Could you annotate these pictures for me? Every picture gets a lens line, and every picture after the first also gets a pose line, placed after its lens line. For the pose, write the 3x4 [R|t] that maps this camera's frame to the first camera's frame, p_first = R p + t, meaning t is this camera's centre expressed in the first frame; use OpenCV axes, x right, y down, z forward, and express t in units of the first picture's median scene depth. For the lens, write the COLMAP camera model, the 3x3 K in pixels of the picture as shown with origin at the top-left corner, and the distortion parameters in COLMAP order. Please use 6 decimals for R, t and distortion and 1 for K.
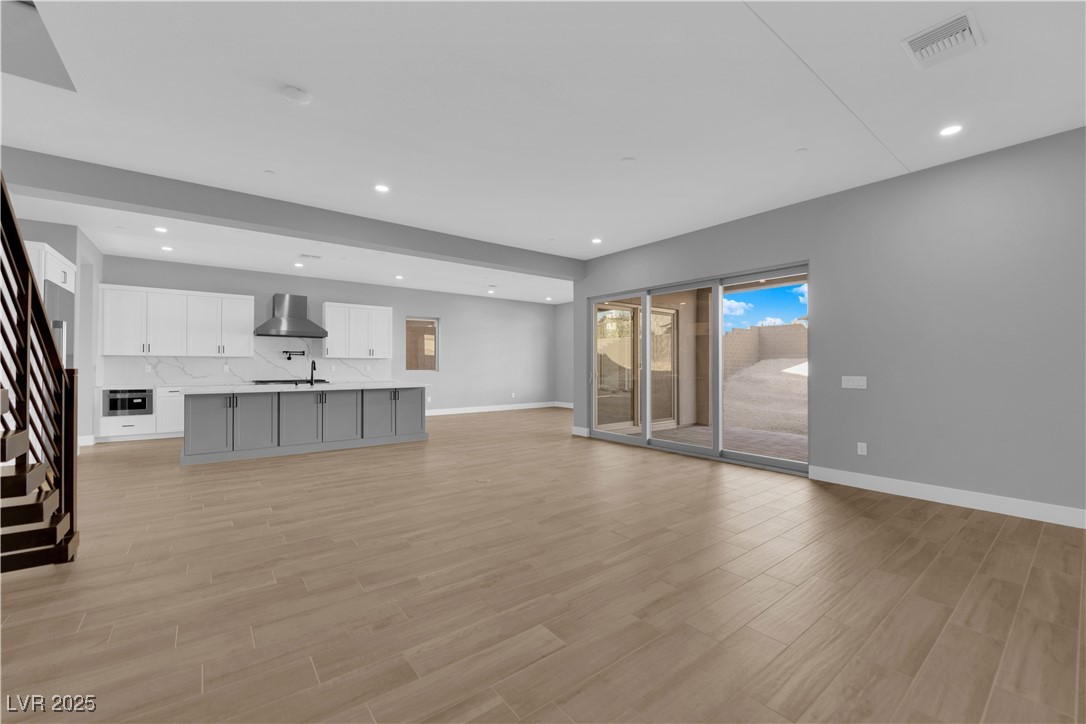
lens RADIAL K [[436.9, 0, 545.6], [0, 436.9, 362.5], [0, 0, 1]] dist [-0.016138, -0.000299]
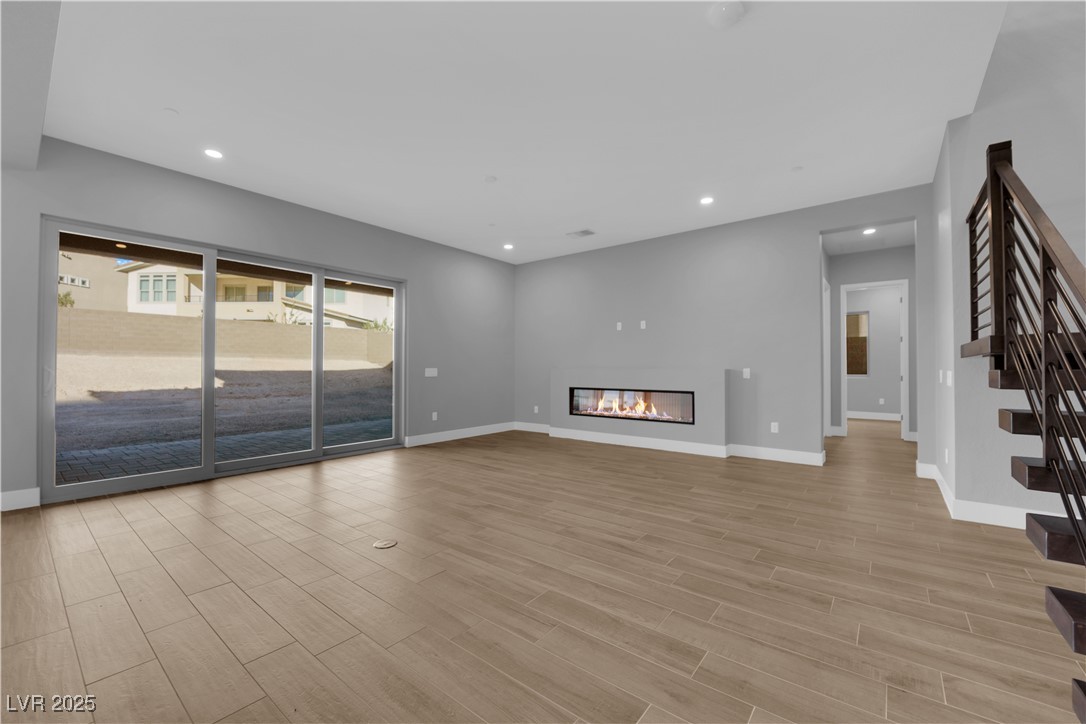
lens RADIAL K [[436.9, 0, 543.1], [0, 436.9, 360.1], [0, 0, 1]] dist [-0.016138, -0.000299]
pose [[-0.232069, 0.011221, 0.972635, -1.511113], [-0.005365, 0.999903, -0.012816, 0.041977], [-0.972684, -0.008192, -0.231987, 1.798436]]
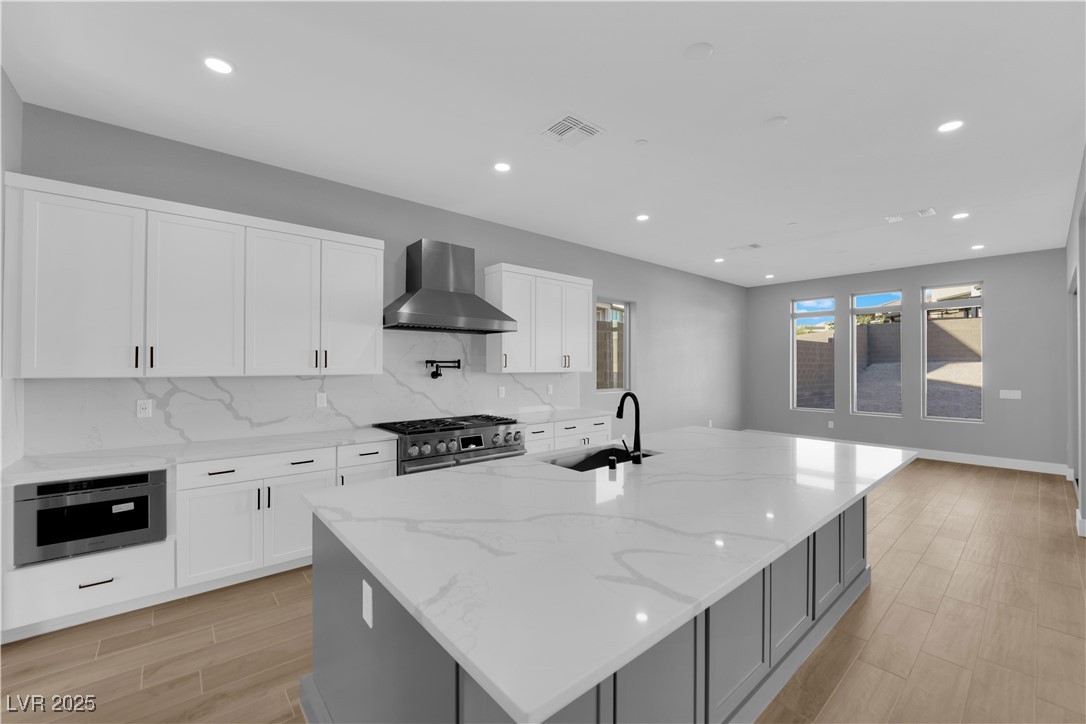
lens RADIAL K [[436.9, 0, 539.0], [0, 436.9, 365.2], [0, 0, 1]] dist [-0.016138, -0.000299]
pose [[0.999372, -0.007728, 0.034593, -0.528945], [0.007804, 0.999967, -0.002060, -0.020345], [-0.034576, 0.002329, 0.999399, 0.543980]]
